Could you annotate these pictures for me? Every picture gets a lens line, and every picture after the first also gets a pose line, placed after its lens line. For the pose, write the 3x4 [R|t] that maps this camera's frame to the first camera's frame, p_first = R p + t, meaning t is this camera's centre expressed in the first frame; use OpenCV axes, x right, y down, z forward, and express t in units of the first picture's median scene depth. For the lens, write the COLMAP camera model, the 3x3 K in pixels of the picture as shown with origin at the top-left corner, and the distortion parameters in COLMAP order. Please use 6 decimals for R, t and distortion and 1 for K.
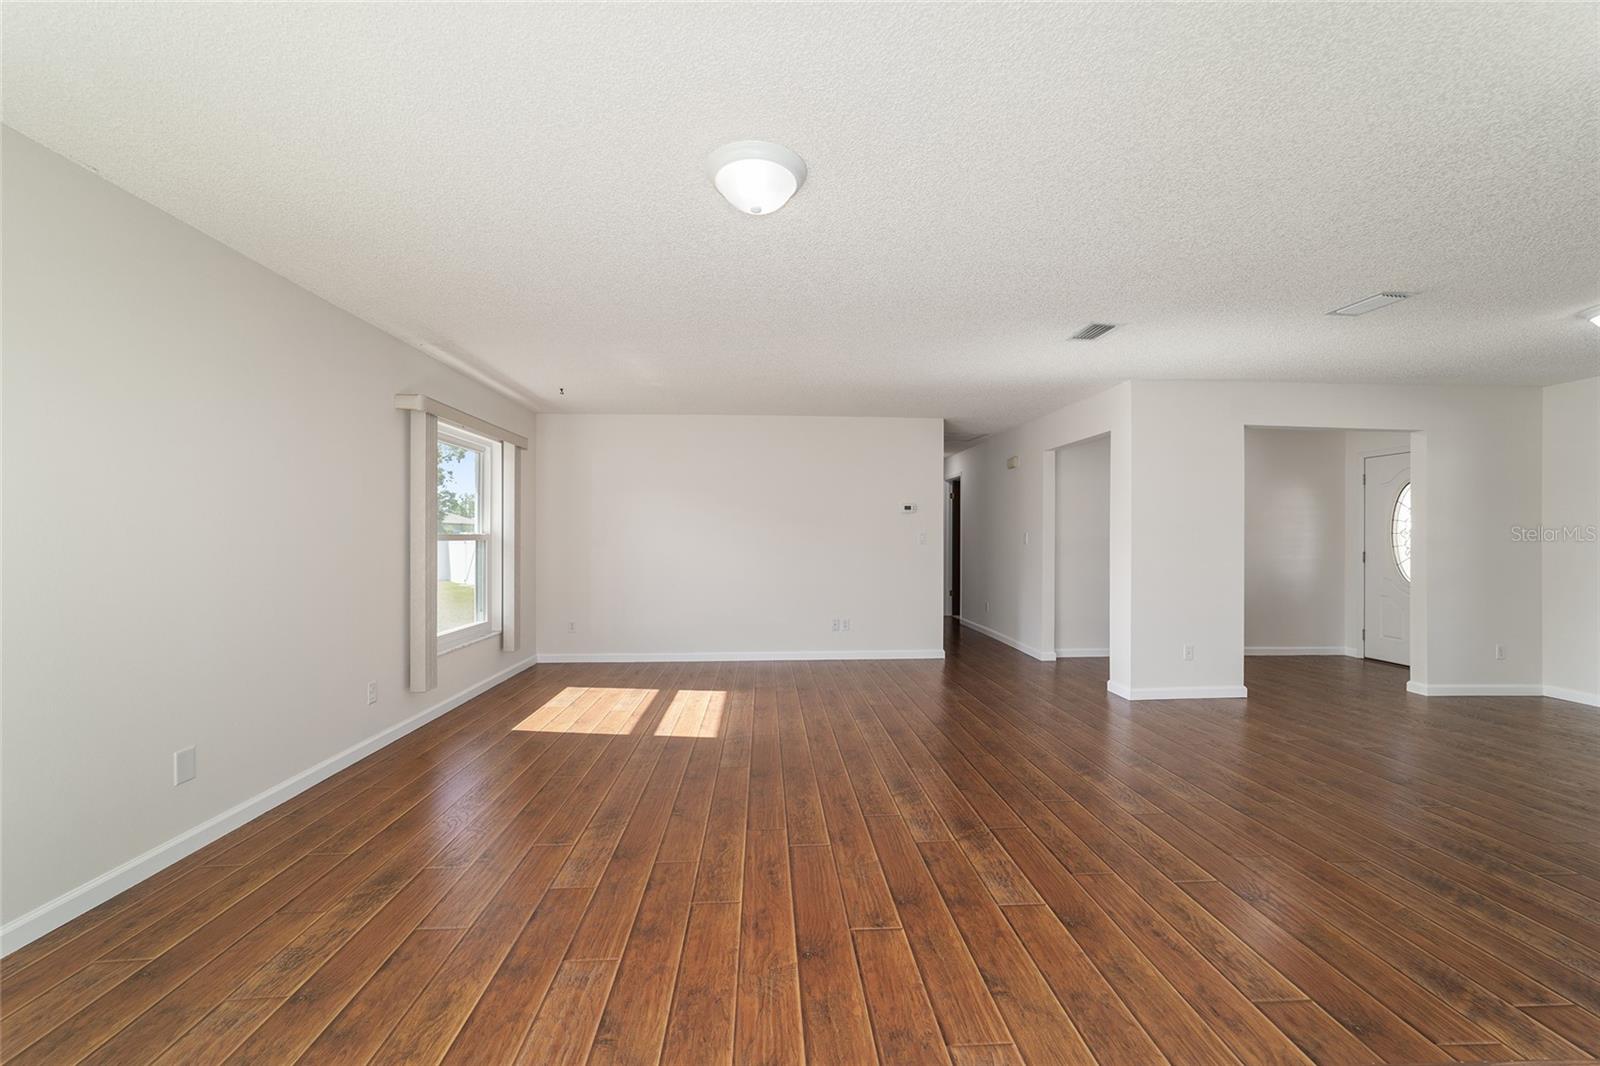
lens RADIAL K [[610.5, 0, 800.0], [0, 610.5, 533.0], [0, 0, 1]] dist [-0.006494, 0.000100]
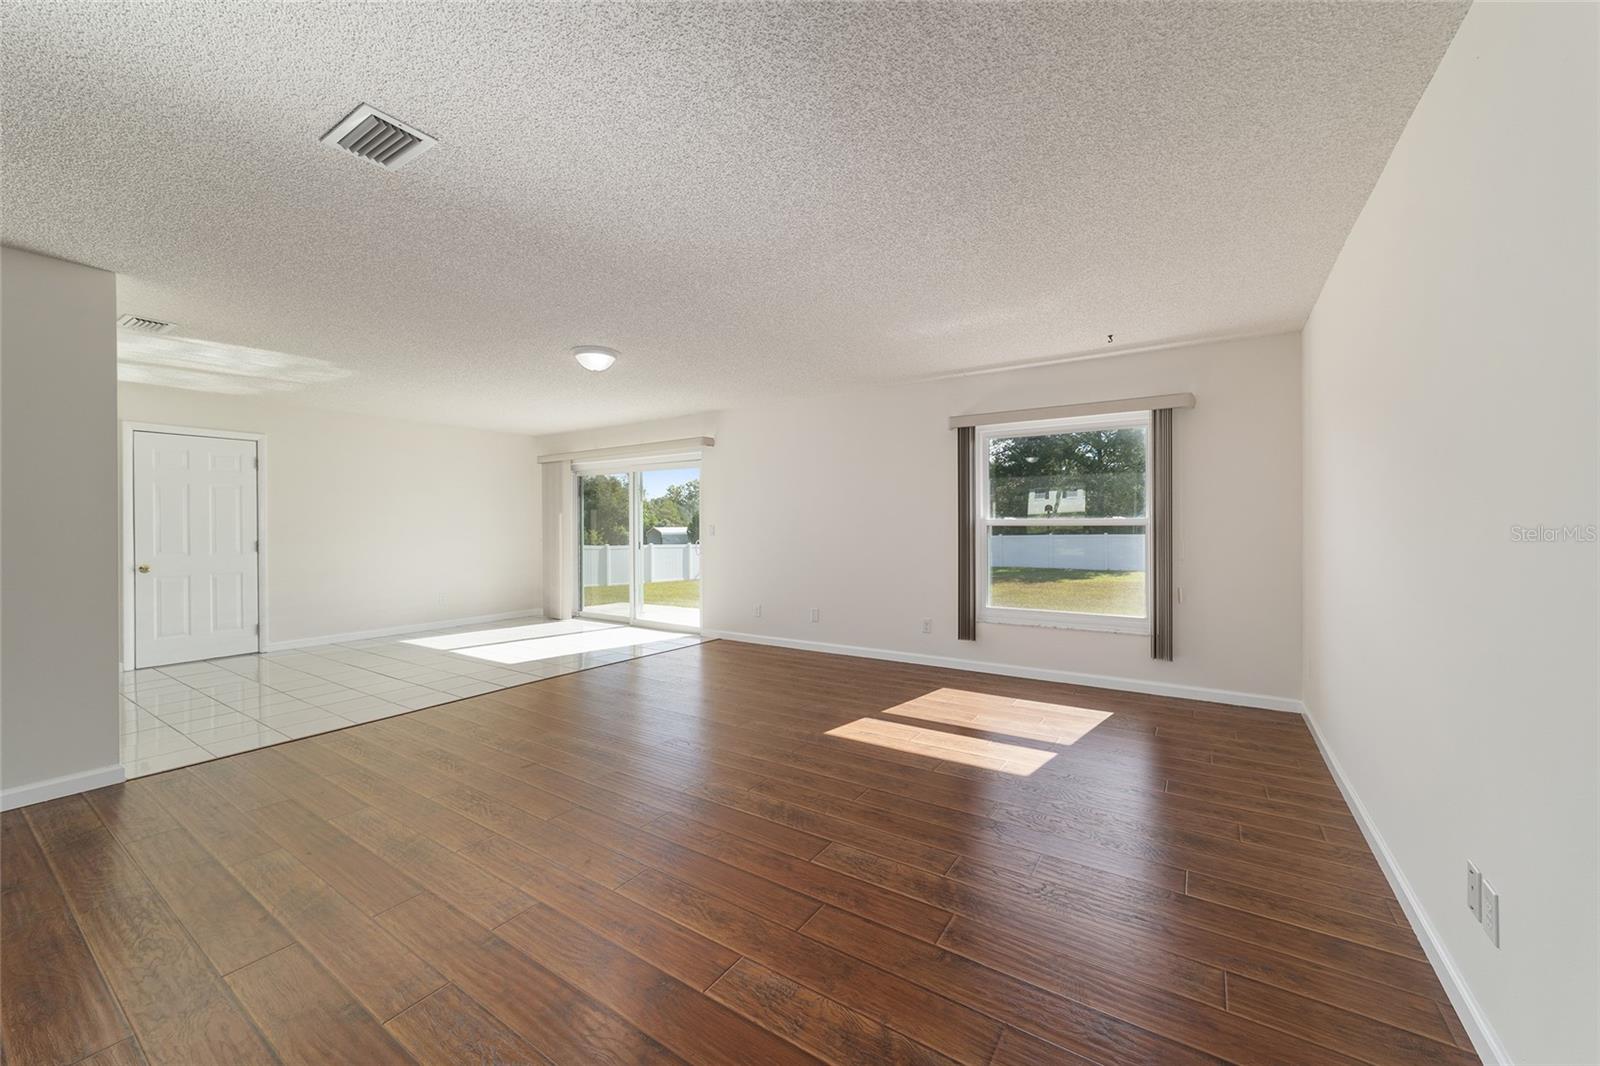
lens RADIAL K [[616.8, 0, 797.4], [0, 616.8, 526.3], [0, 0, 1]] dist [-0.017455, 0.007648]
pose [[-0.604212, 0.004362, -0.796812, 0.711099], [0.010456, 0.999942, -0.002454, 0.015350], [0.796755, -0.009814, -0.604223, 1.674241]]
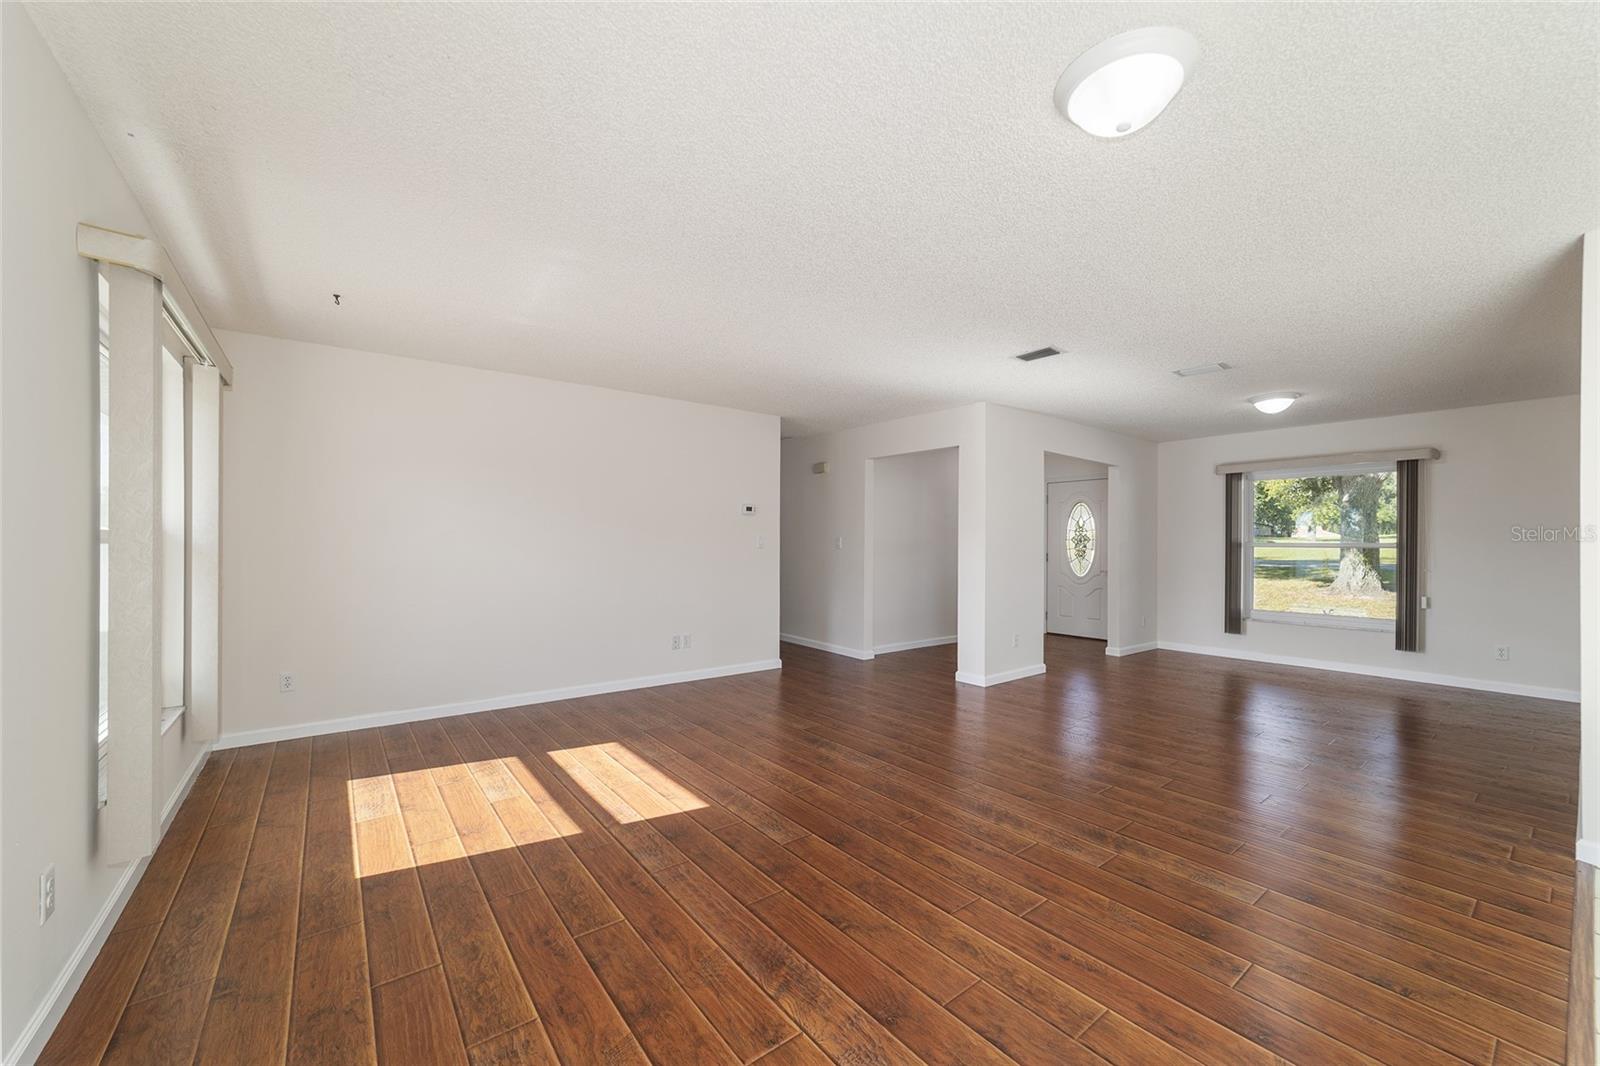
lens RADIAL K [[613.5, 0, 799.0], [0, 613.5, 538.7], [0, 0, 1]] dist [-0.007077, 0.000273]
pose [[0.829361, 0.007031, 0.558669, -0.506083], [-0.009180, 0.999957, 0.001043, 0.003861], [-0.558638, -0.005994, 0.829390, 0.337977]]
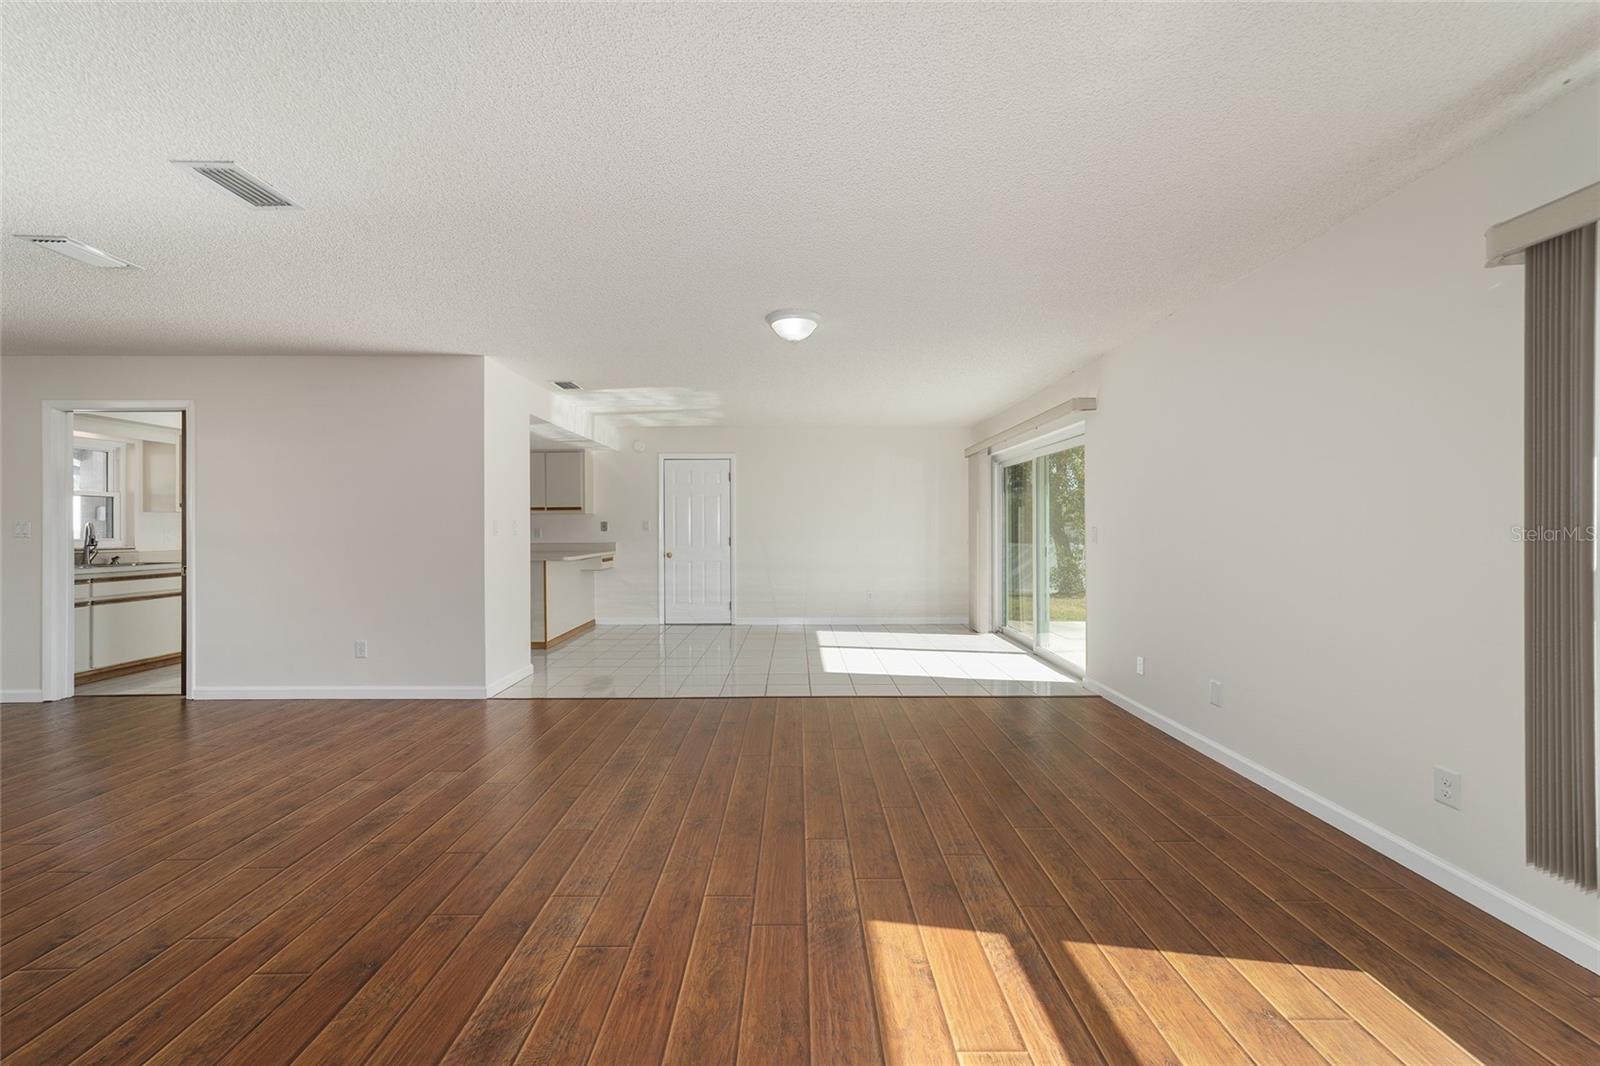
lens RADIAL K [[616.8, 0, 797.4], [0, 616.8, 526.3], [0, 0, 1]] dist [-0.017455, 0.007648]
pose [[-0.998176, 0.000769, 0.060358, -0.110356], [0.000367, 0.999978, -0.006661, 0.012466], [-0.060362, -0.006627, -0.998155, 1.632042]]
